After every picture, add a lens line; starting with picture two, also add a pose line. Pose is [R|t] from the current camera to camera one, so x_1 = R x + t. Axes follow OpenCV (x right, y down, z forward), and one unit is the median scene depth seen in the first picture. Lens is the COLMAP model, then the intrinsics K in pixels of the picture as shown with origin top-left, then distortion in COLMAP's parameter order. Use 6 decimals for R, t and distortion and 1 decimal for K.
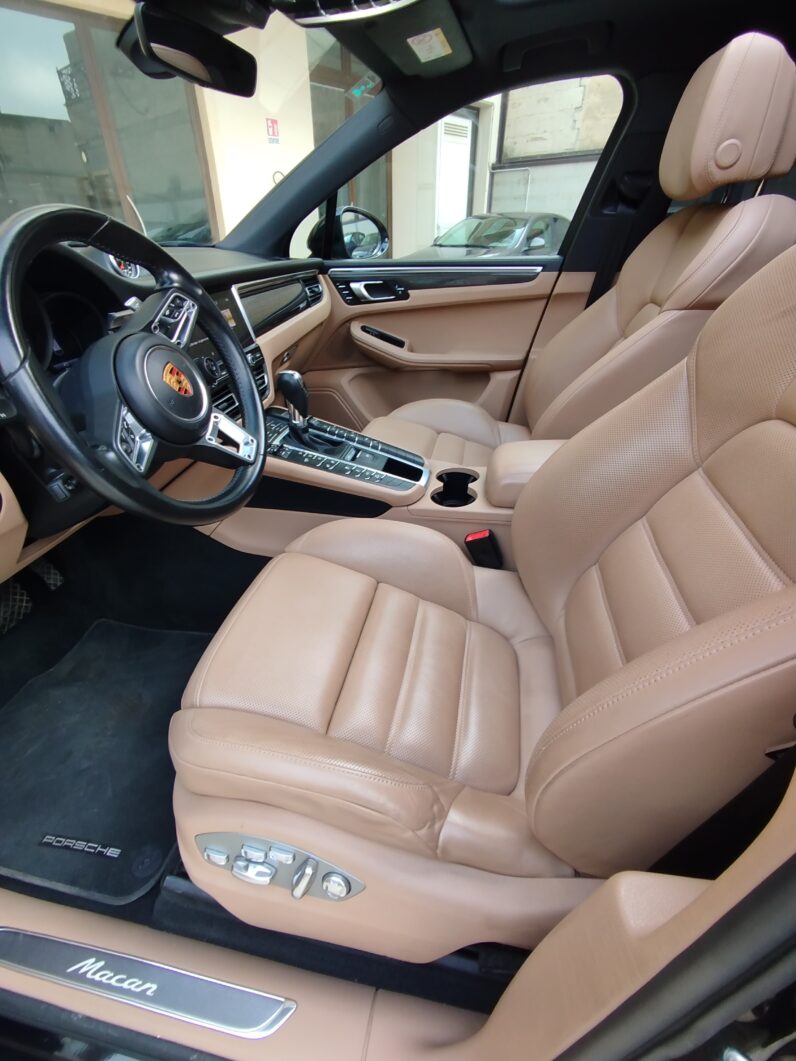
lens RADIAL K [[465.0, 0, 396.9], [0, 465.0, 525.9], [0, 0, 1]] dist [-0.002216, -0.000127]
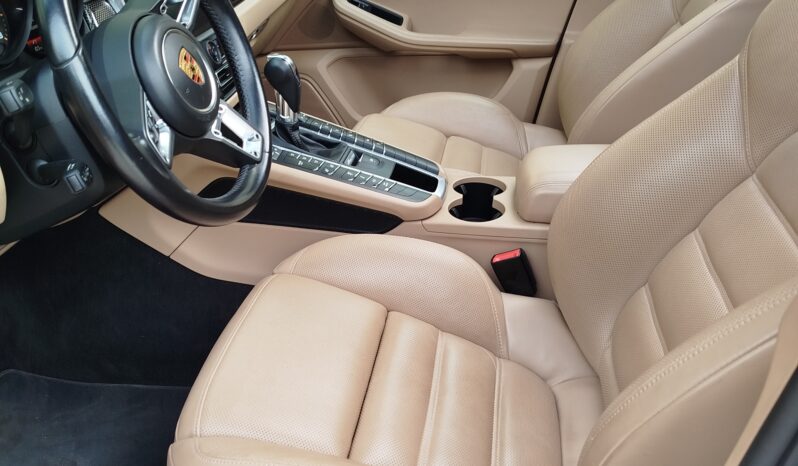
lens RADIAL K [[731.2, 0, 402.5], [0, 731.2, 233.4], [0, 0, 1]] dist [0.137974, -0.293566]
pose [[0.997415, 0.010521, 0.071078, -0.104433], [-0.005368, 0.997368, -0.072310, 0.074798], [-0.071652, 0.071742, 0.994846, -0.293728]]
